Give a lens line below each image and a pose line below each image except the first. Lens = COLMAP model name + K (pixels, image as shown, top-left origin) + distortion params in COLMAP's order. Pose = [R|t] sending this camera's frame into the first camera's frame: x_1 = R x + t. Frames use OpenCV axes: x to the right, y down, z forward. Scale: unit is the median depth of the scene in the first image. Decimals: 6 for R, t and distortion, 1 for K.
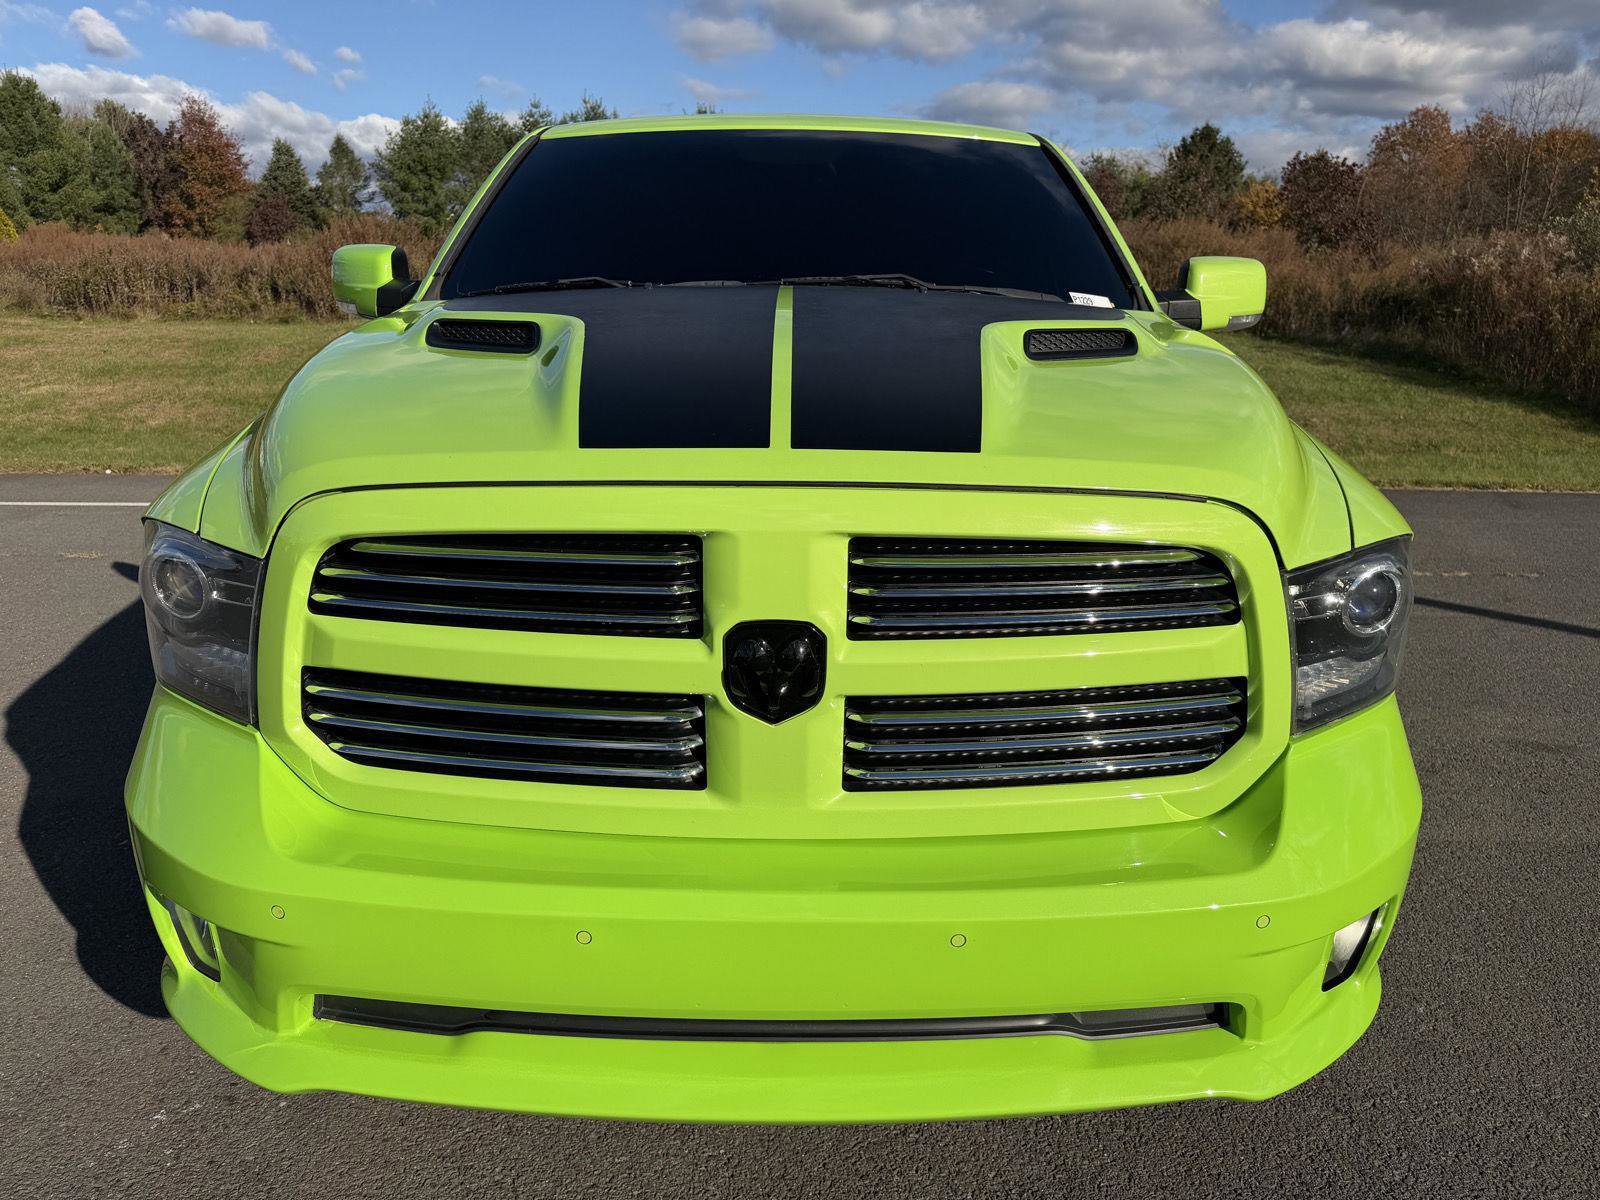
lens RADIAL K [[1134.8, 0, 821.4], [0, 1134.8, 601.4], [0, 0, 1]] dist [0.024060, -0.027809]
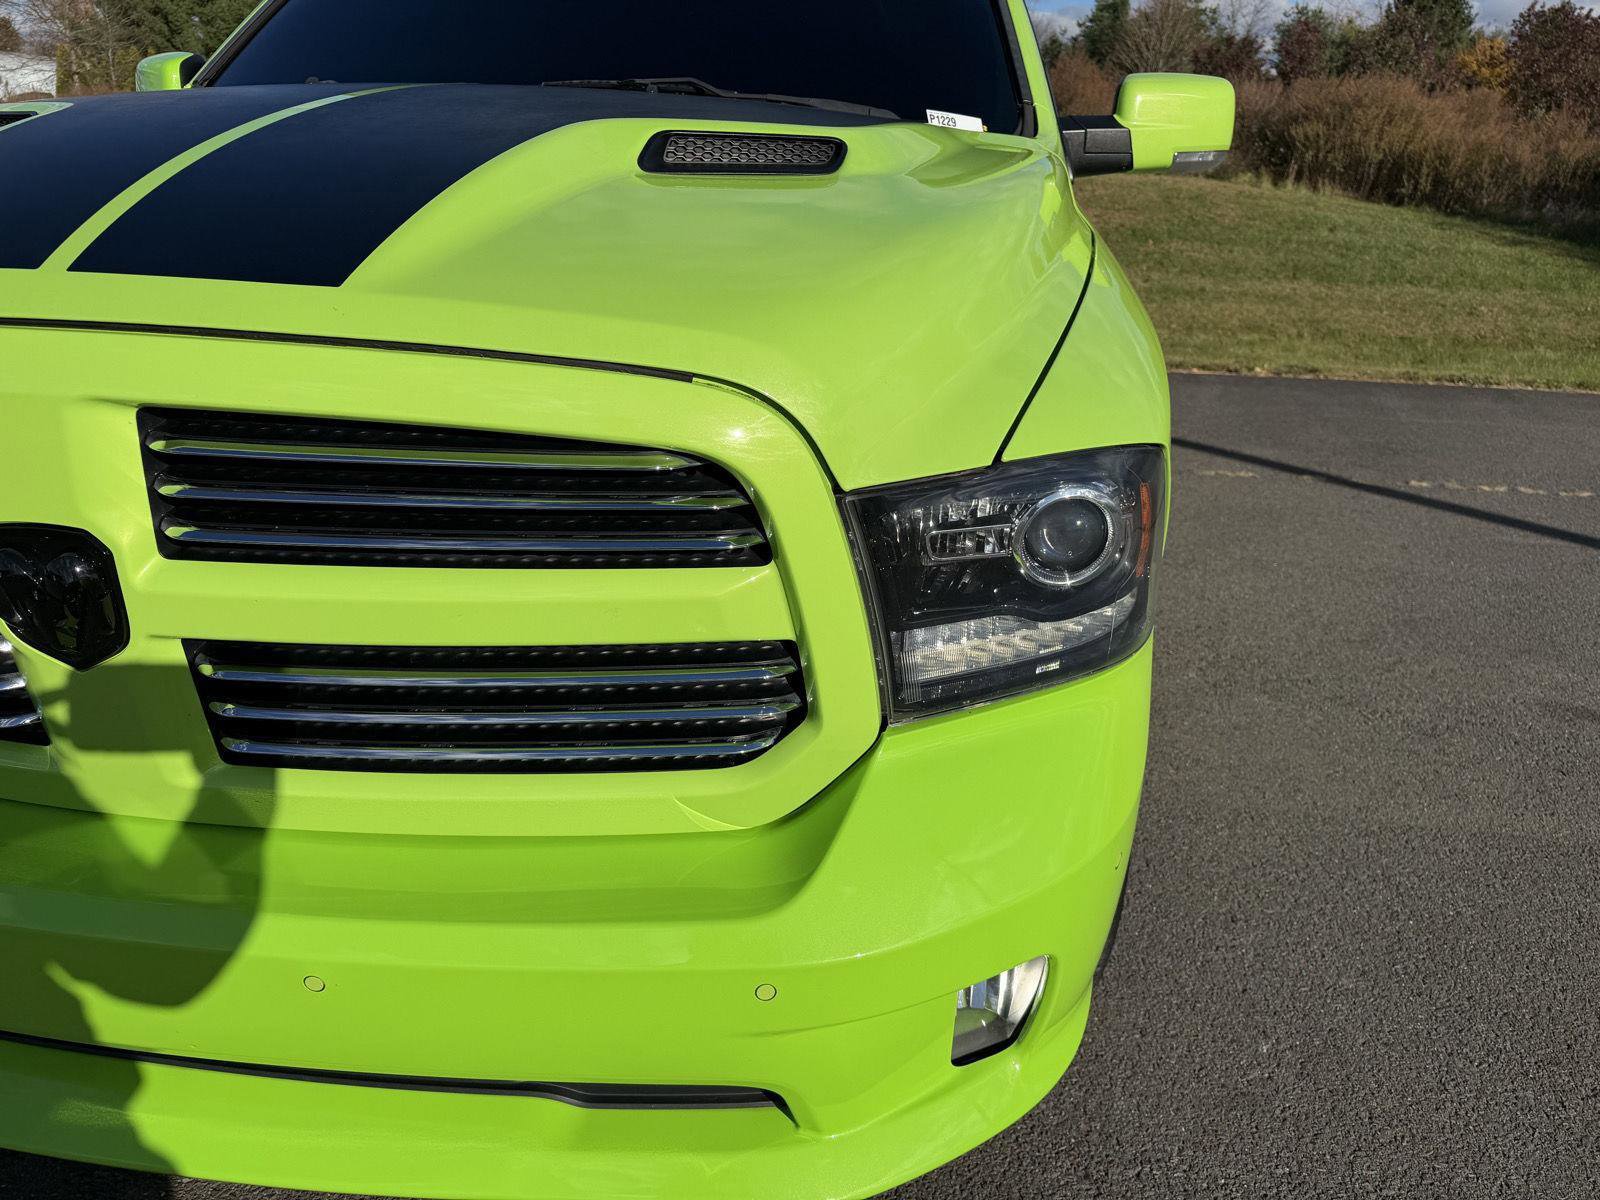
lens RADIAL K [[1134.8, 0, 836.3], [0, 1134.8, 602.5], [0, 0, 1]] dist [0.024060, -0.027809]
pose [[0.990412, 0.063619, -0.122628, 0.453199], [-0.050325, 0.992809, 0.108613, -0.031061], [0.128656, -0.101401, 0.986492, 0.310277]]
